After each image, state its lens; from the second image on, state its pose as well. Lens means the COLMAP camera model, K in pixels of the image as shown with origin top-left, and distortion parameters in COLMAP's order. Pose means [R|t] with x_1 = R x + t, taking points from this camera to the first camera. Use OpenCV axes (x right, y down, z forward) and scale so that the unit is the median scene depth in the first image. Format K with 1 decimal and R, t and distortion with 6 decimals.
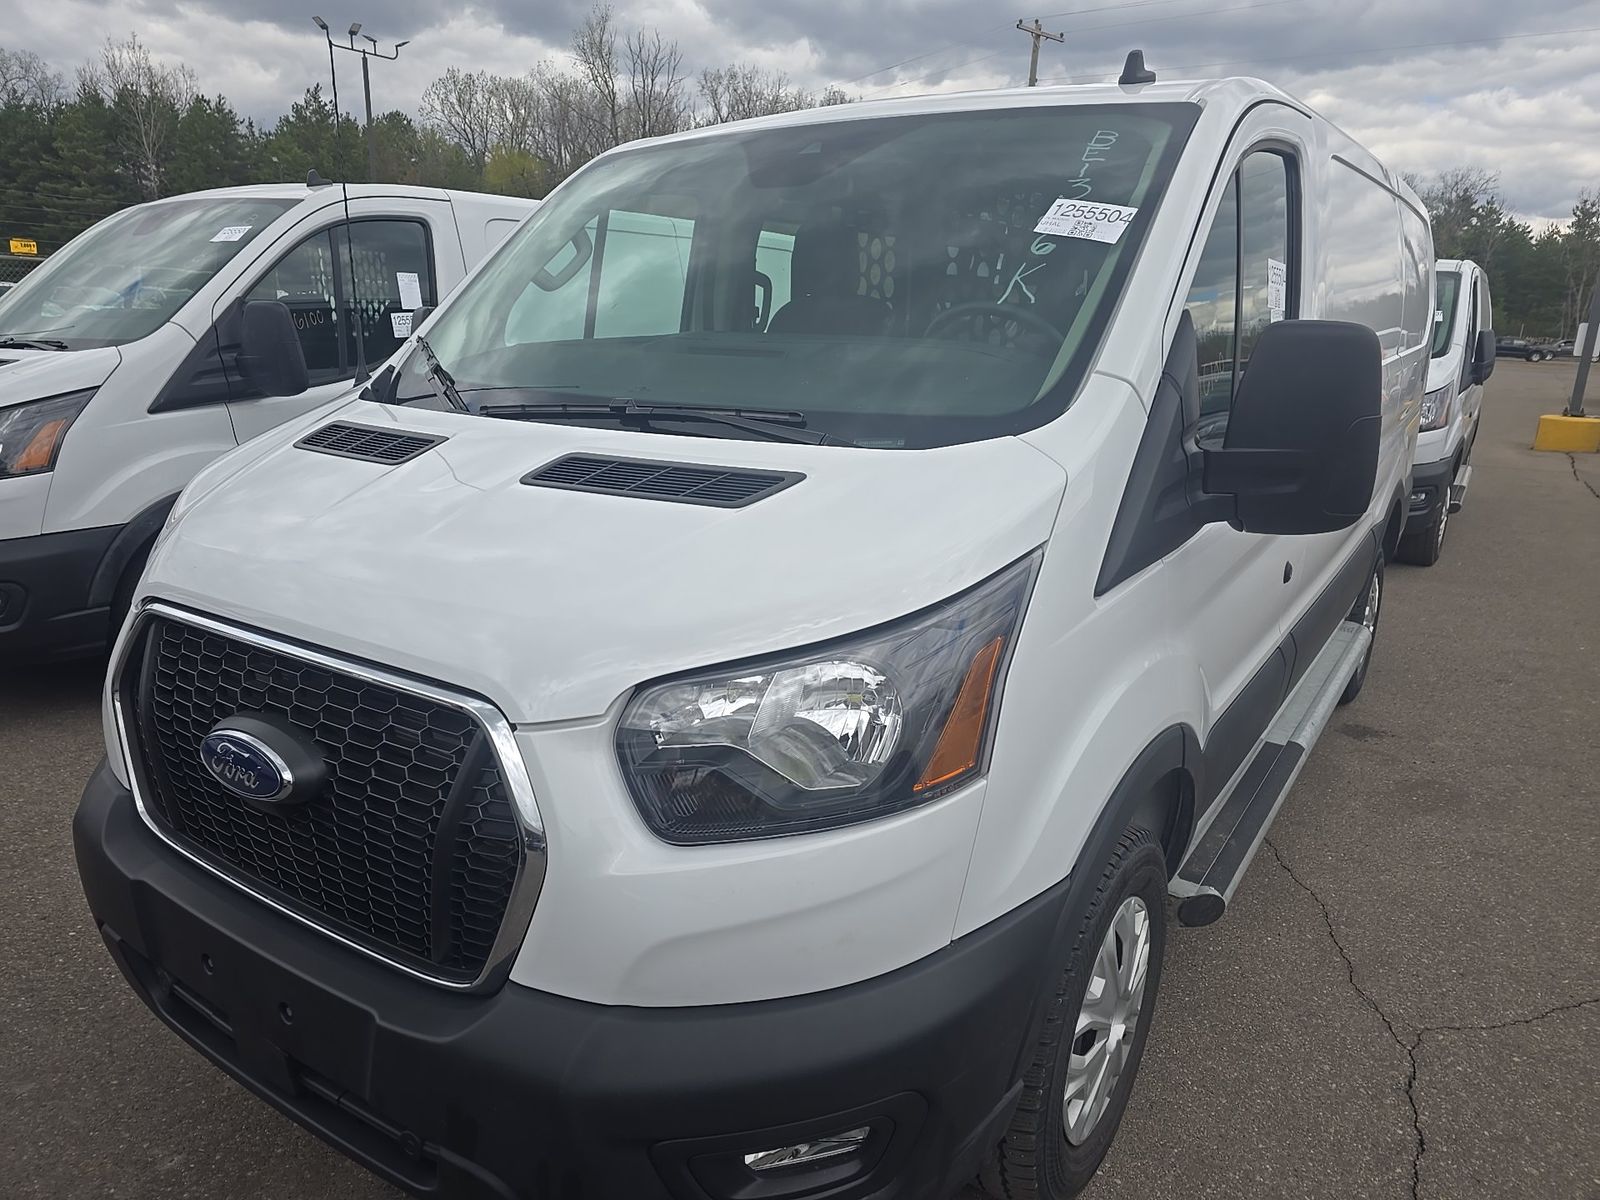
lens RADIAL K [[1105.9, 0, 798.8], [0, 1105.9, 611.6], [0, 0, 1]] dist [0.031144, -0.008628]
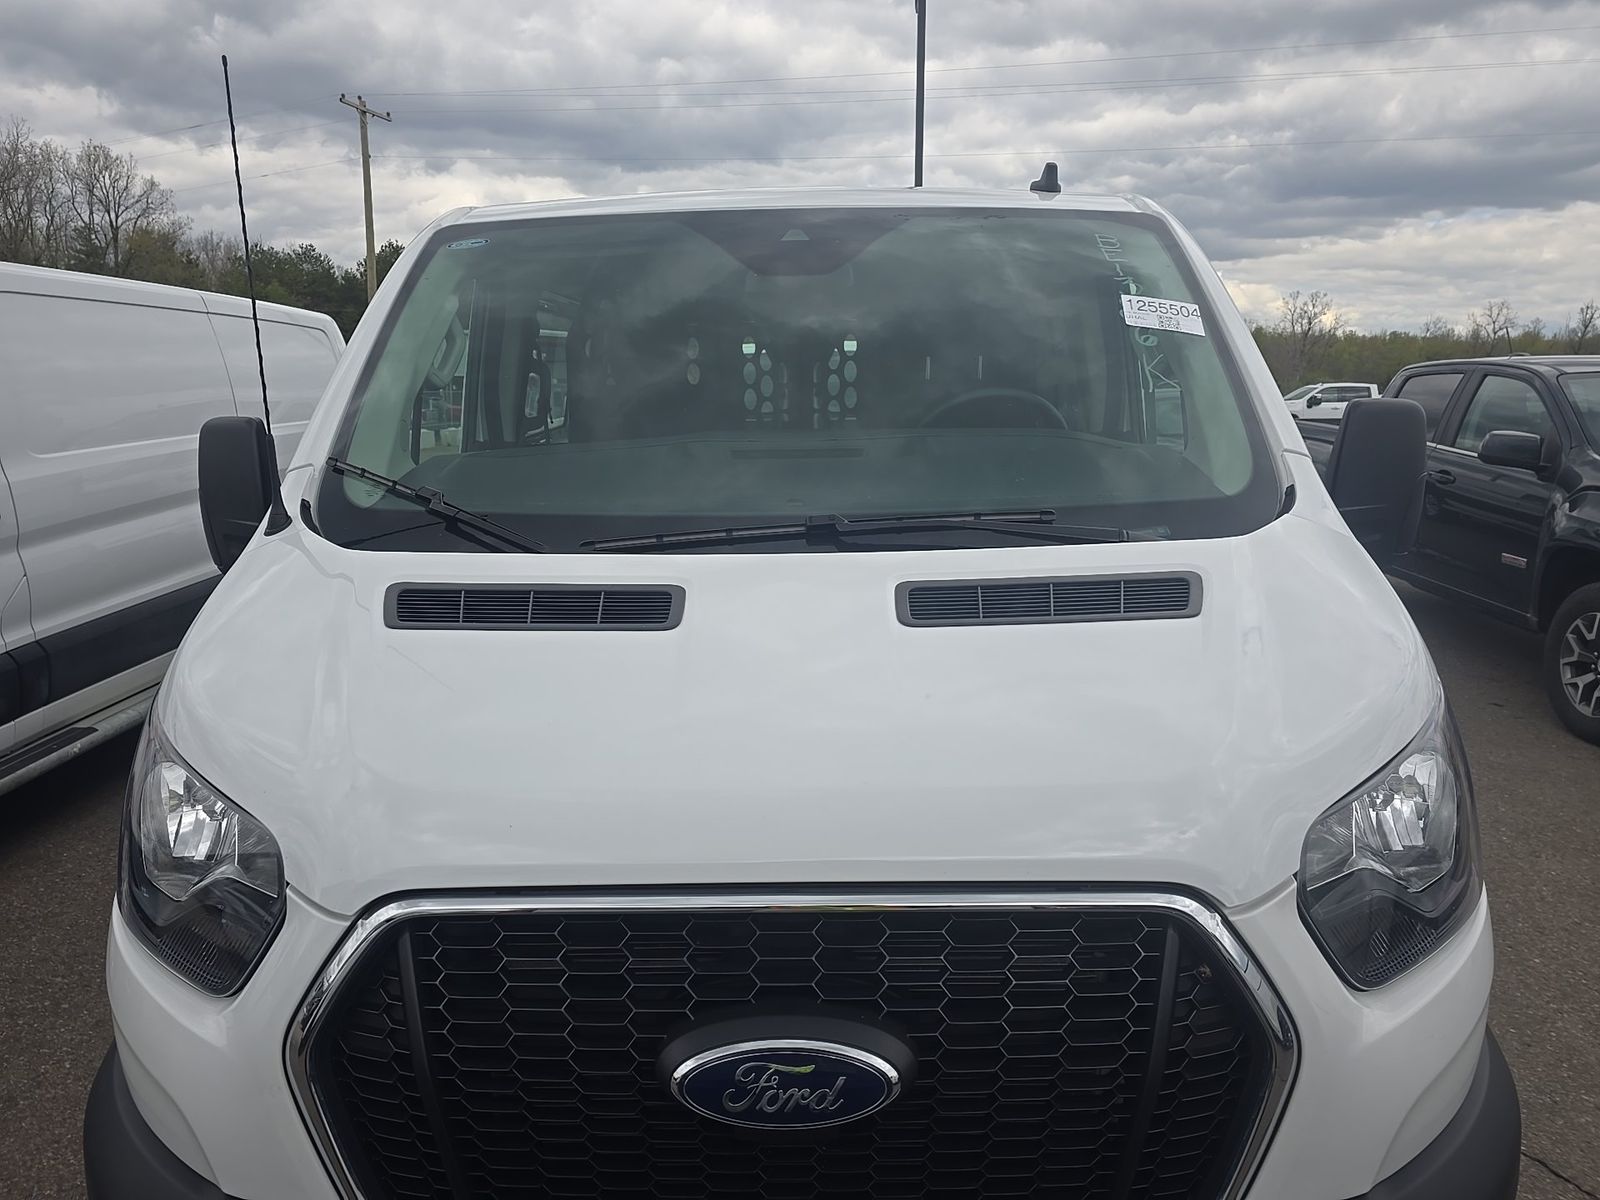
lens RADIAL K [[1105.9, 0, 804.2], [0, 1105.9, 590.3], [0, 0, 1]] dist [0.031144, -0.008628]
pose [[0.838363, -0.126711, 0.530181, -0.386767], [0.168513, 0.985212, -0.031005, -0.066946], [-0.518412, 0.115336, 0.847317, 0.174458]]
